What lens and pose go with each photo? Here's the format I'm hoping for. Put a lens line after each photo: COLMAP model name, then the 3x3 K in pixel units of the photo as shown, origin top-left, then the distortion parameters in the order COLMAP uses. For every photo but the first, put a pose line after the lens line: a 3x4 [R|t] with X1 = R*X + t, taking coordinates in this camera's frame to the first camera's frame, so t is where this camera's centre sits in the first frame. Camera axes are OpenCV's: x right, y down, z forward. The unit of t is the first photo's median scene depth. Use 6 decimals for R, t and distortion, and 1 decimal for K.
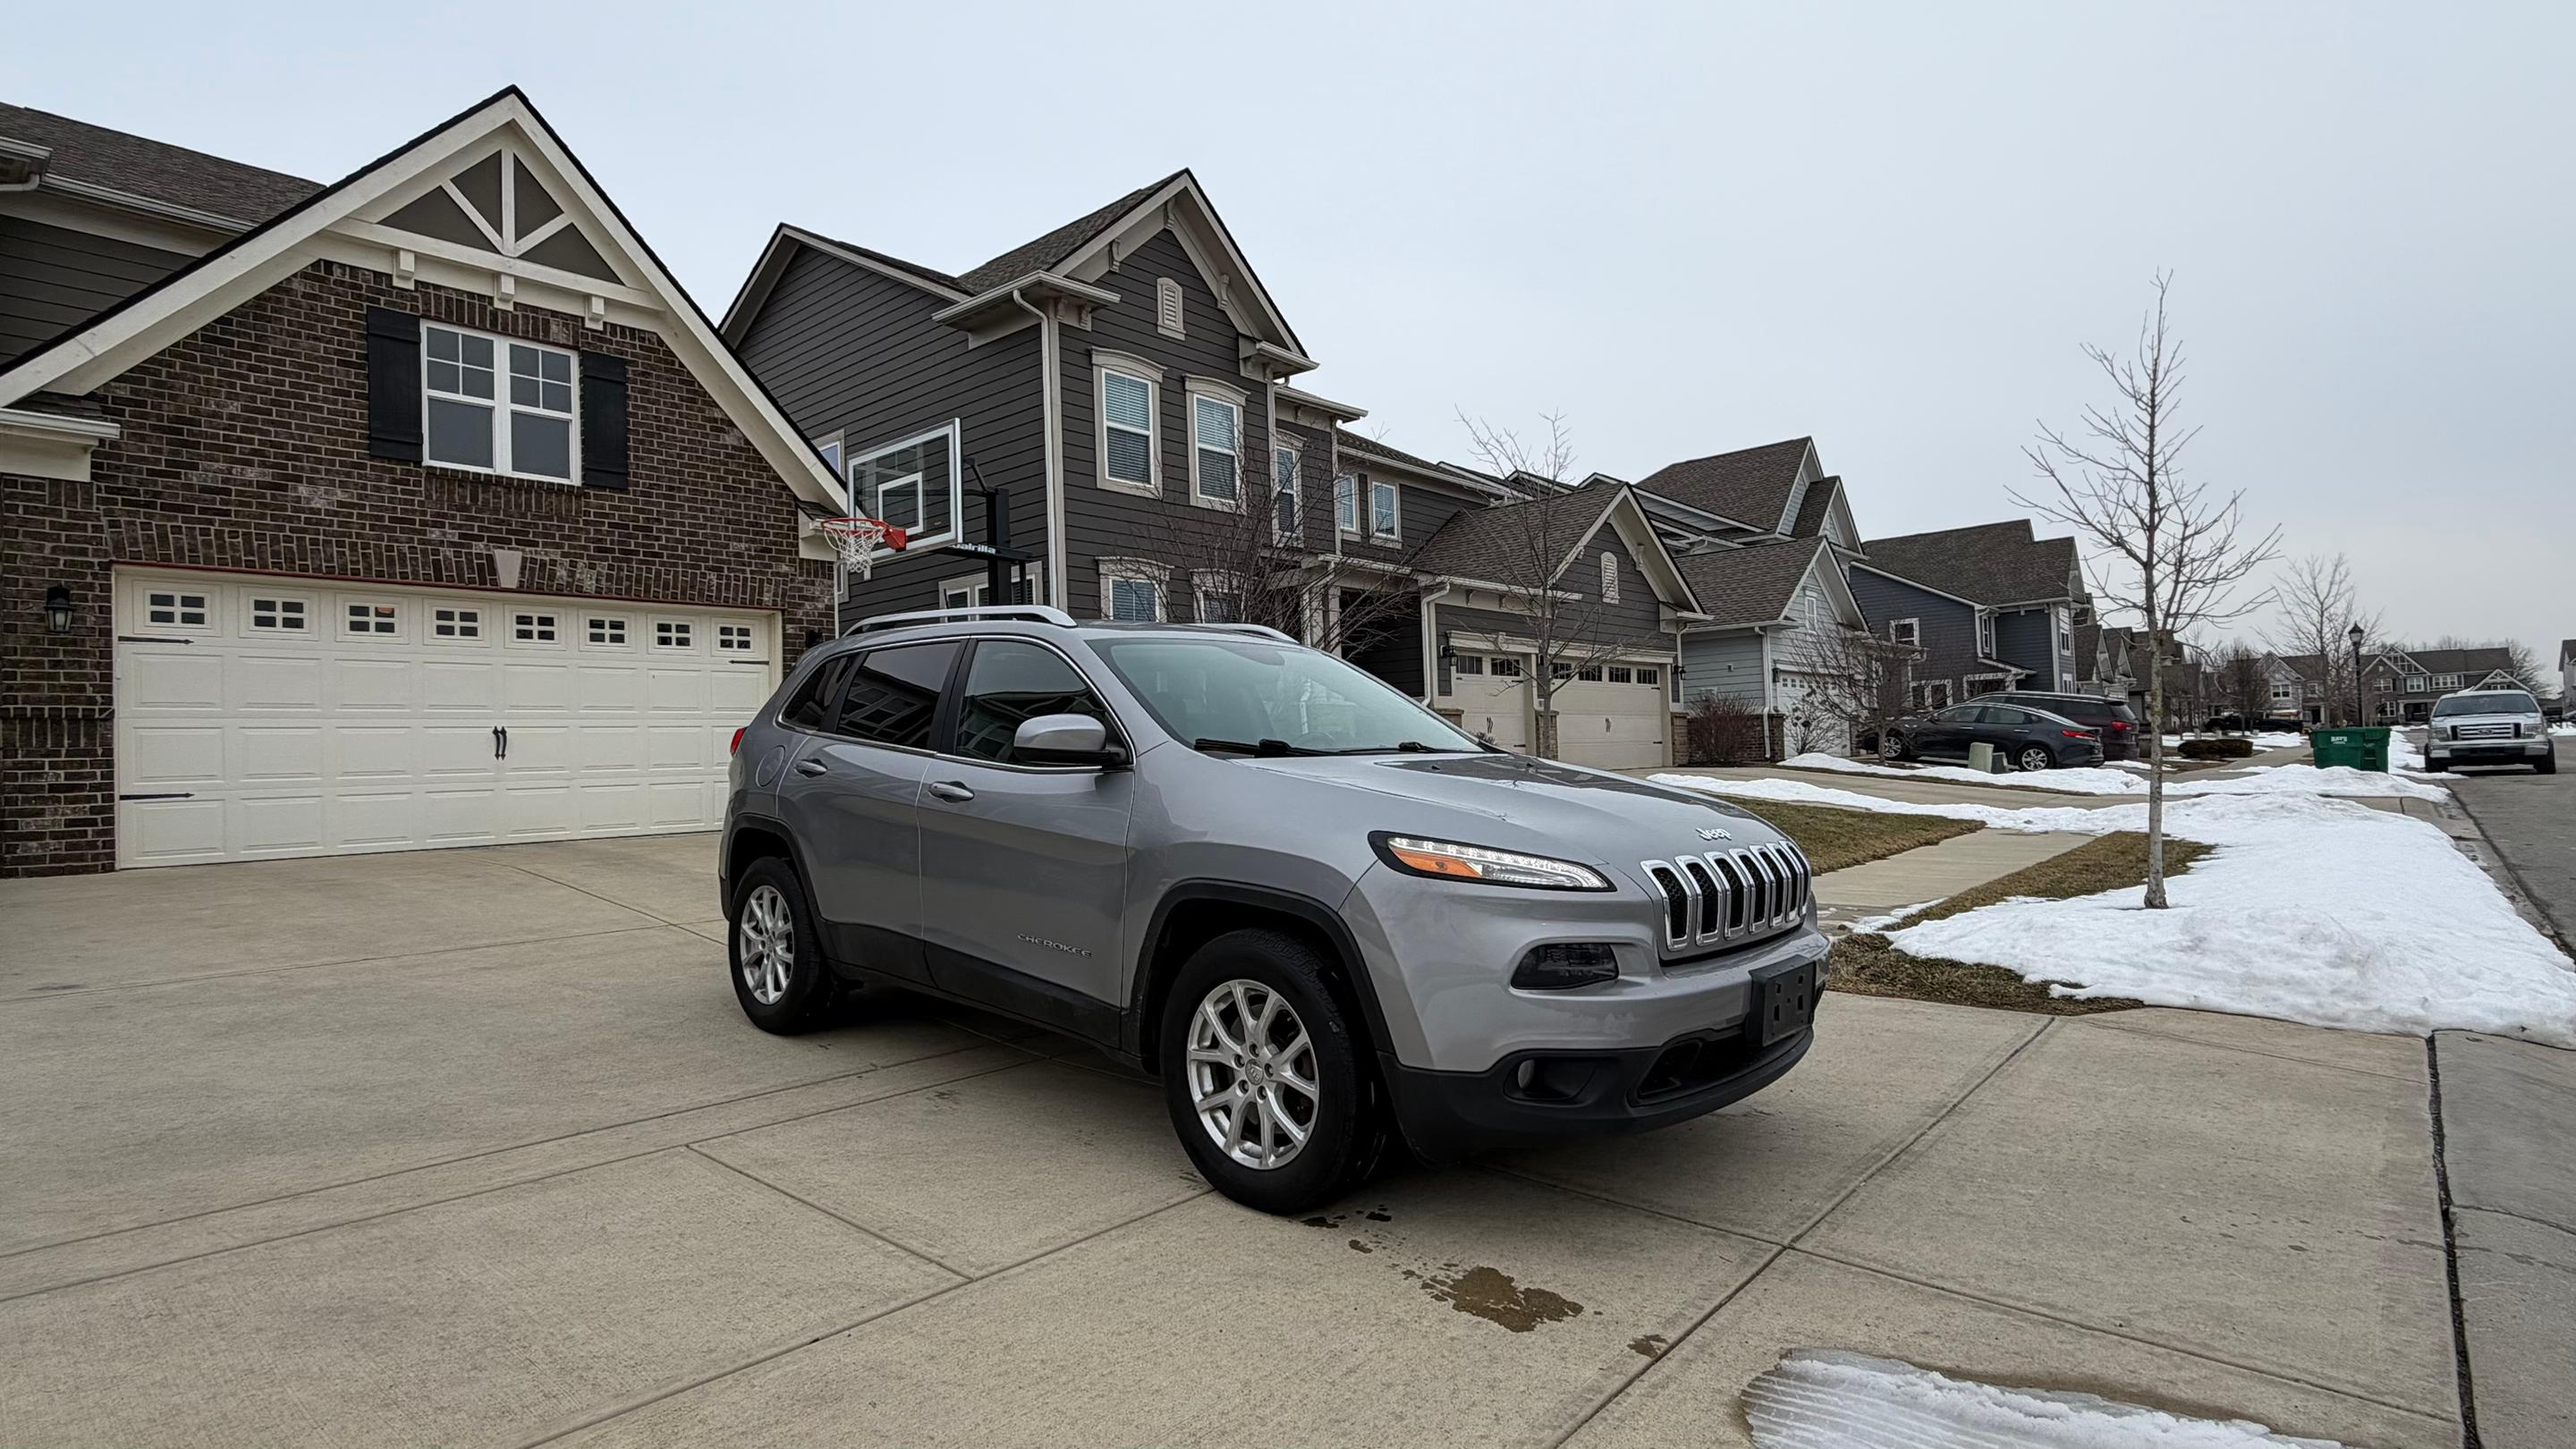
lens RADIAL K [[1239.3, 0, 1294.8], [0, 1239.3, 737.6], [0, 0, 1]] dist [-0.002840, 0.003181]
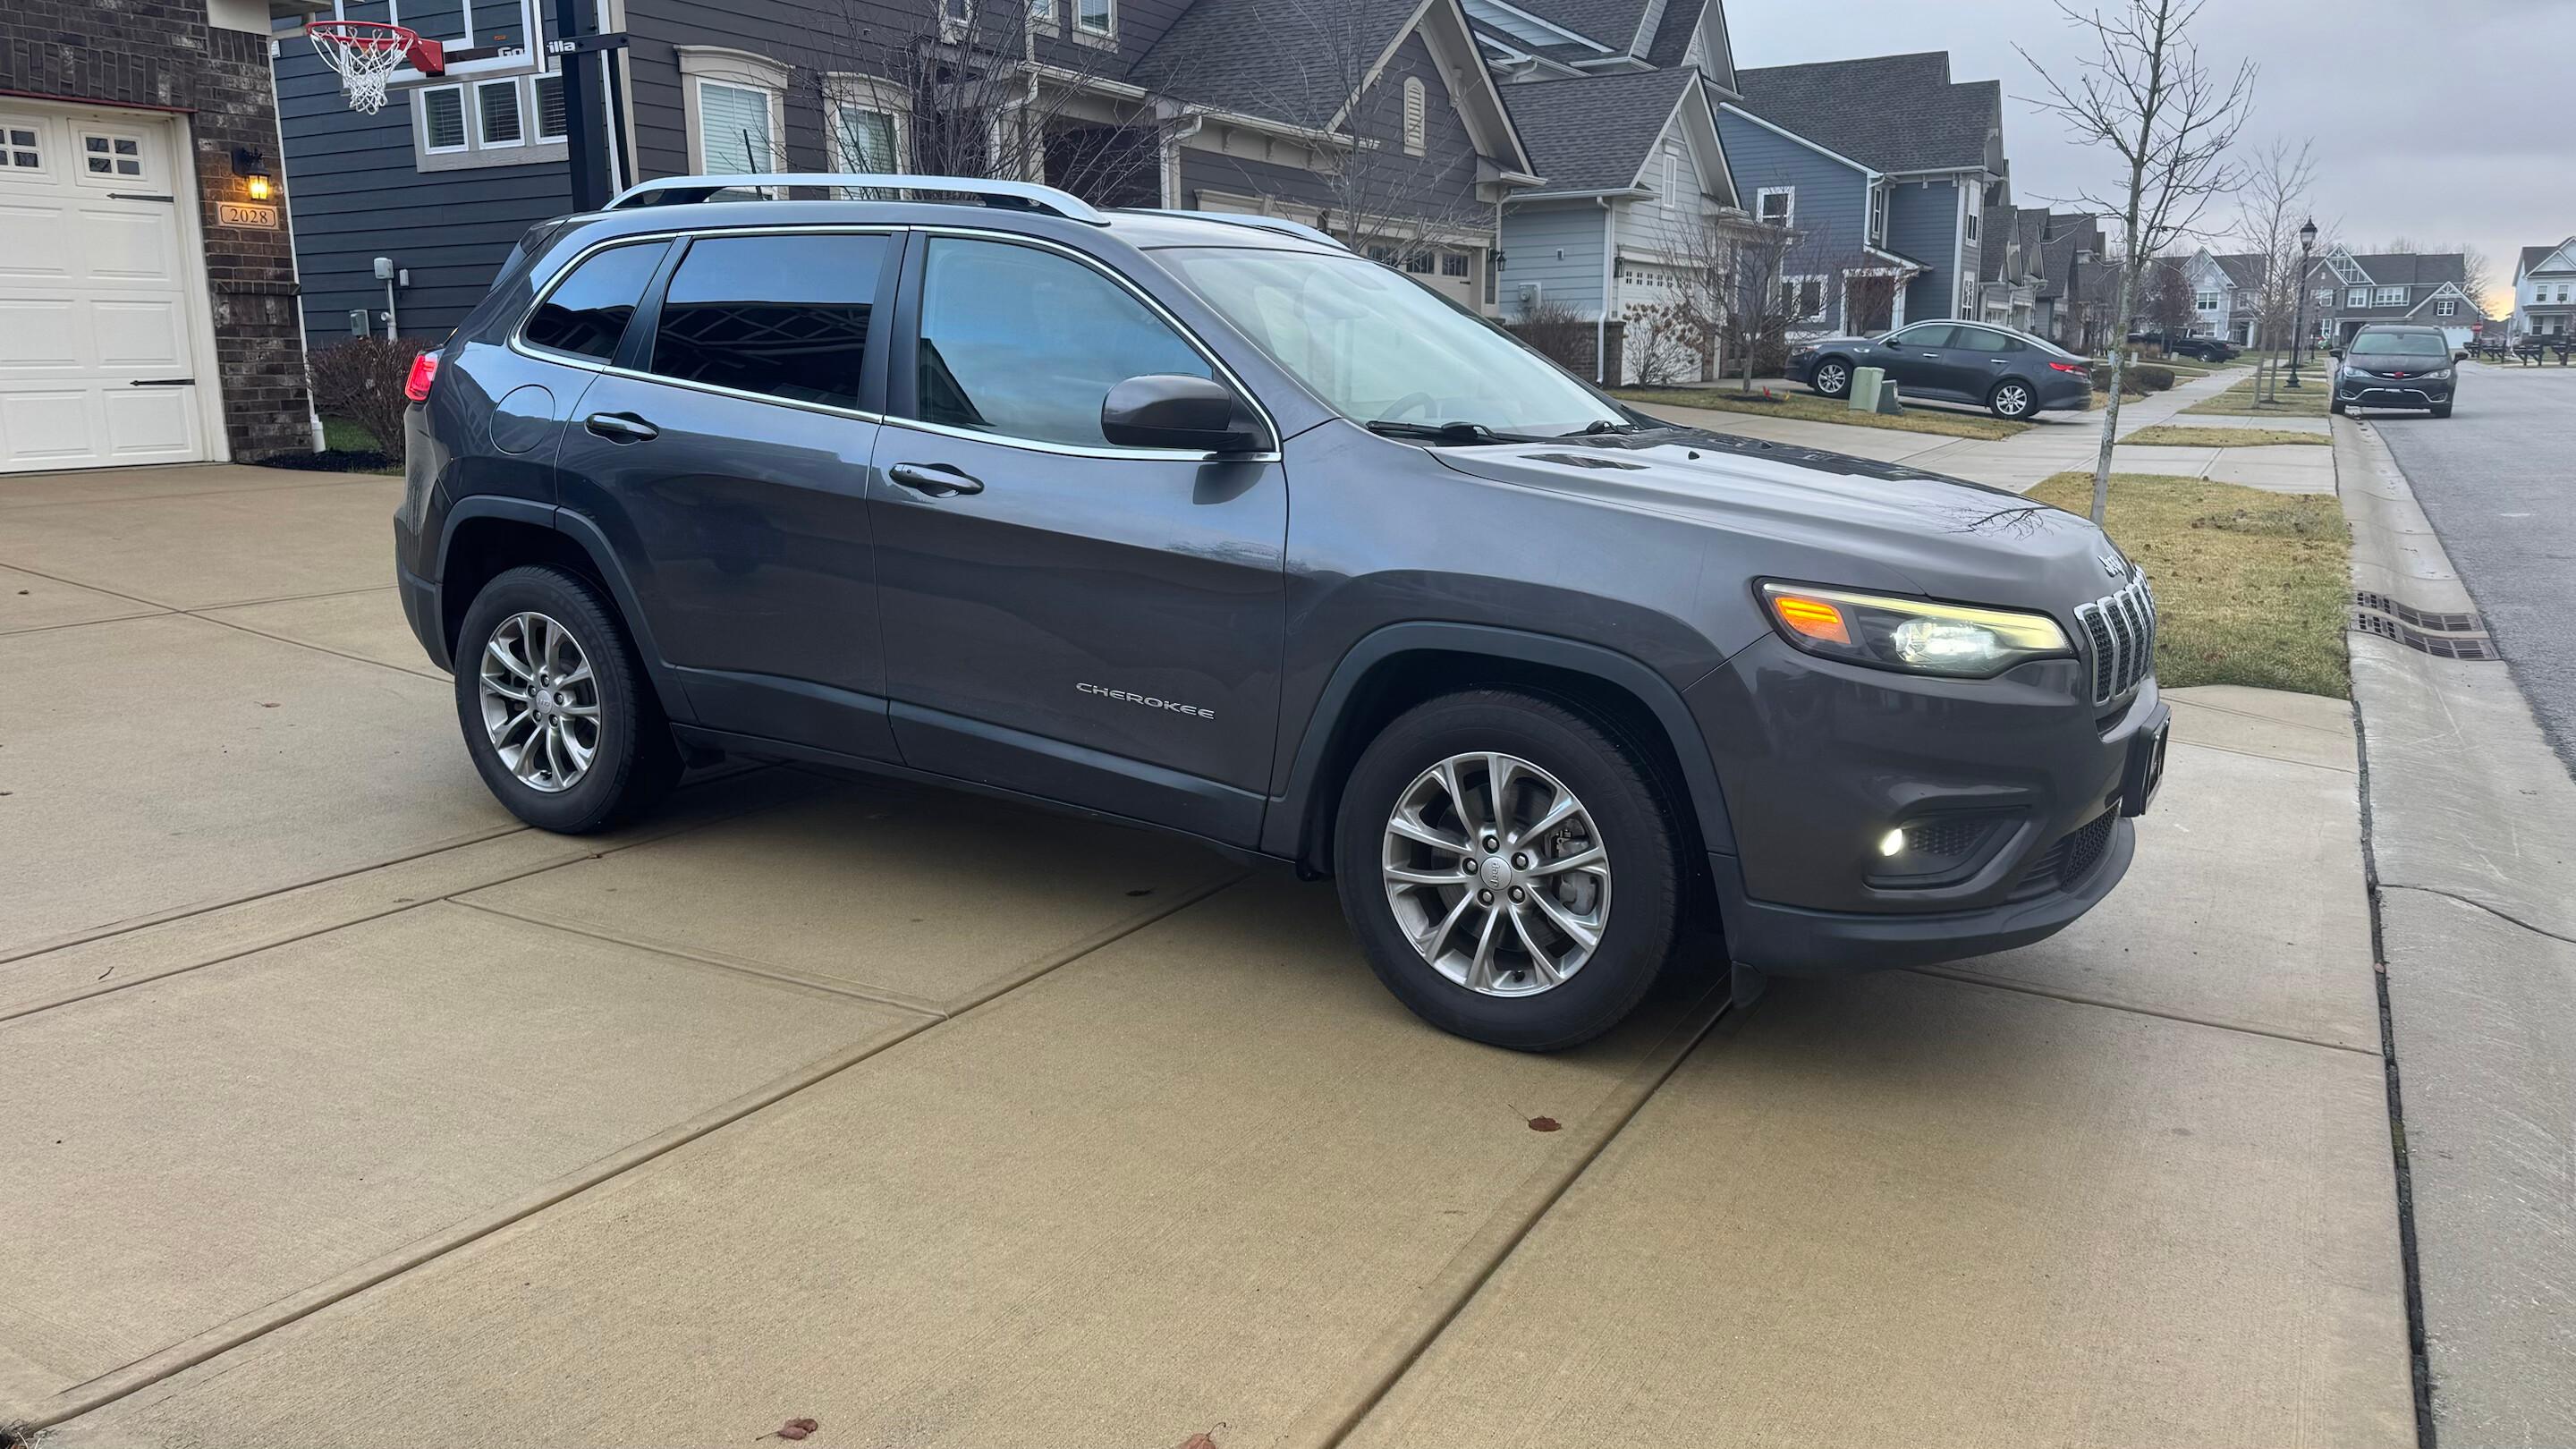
lens RADIAL K [[1793.6, 0, 1281.4], [0, 1793.6, 741.8], [0, 0, 1]] dist [0.041868, -0.046750]
pose [[0.976699, -0.020321, 0.213652, -0.080269], [-0.027826, 0.975114, 0.219950, -0.010450], [-0.212804, -0.220770, 0.951827, -0.059267]]
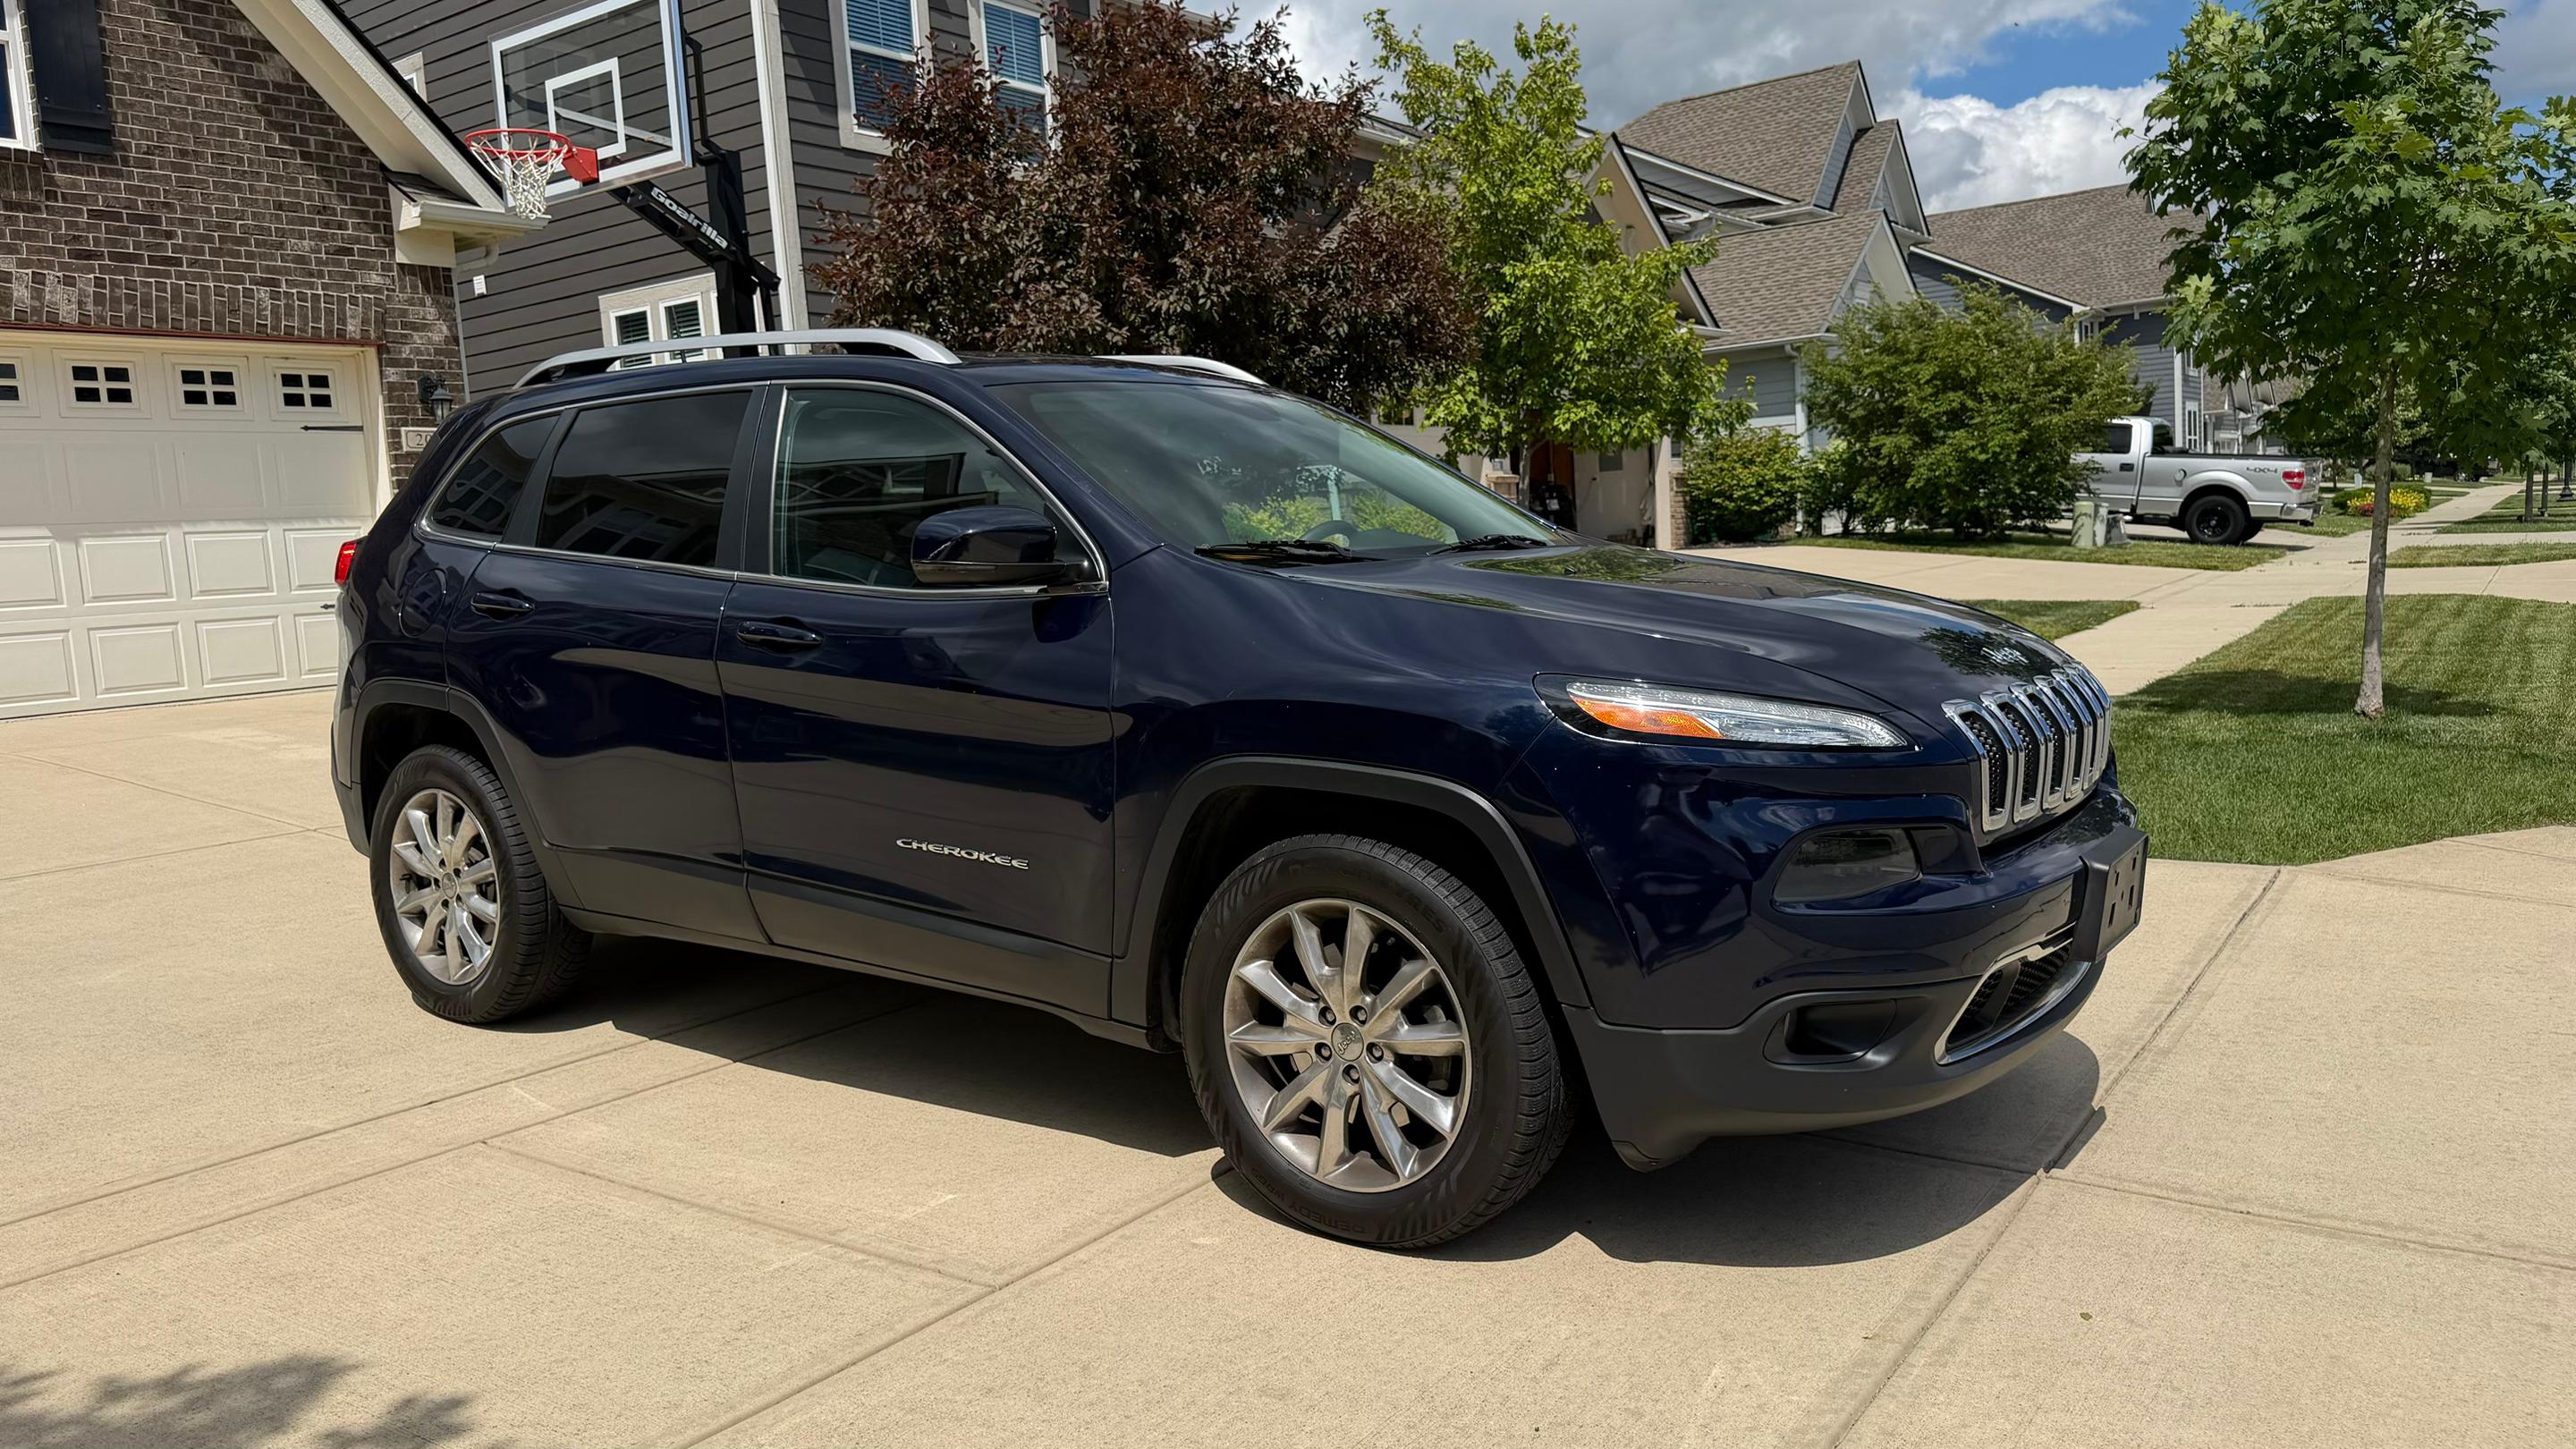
lens RADIAL K [[1793.6, 0, 1279.7], [0, 1793.6, 740.9], [0, 0, 1]] dist [0.041868, -0.046750]
pose [[0.994092, -0.040315, 0.100779, -0.050974], [0.027664, 0.991907, 0.123918, -0.002427], [-0.104959, -0.120398, 0.987161, -0.007285]]
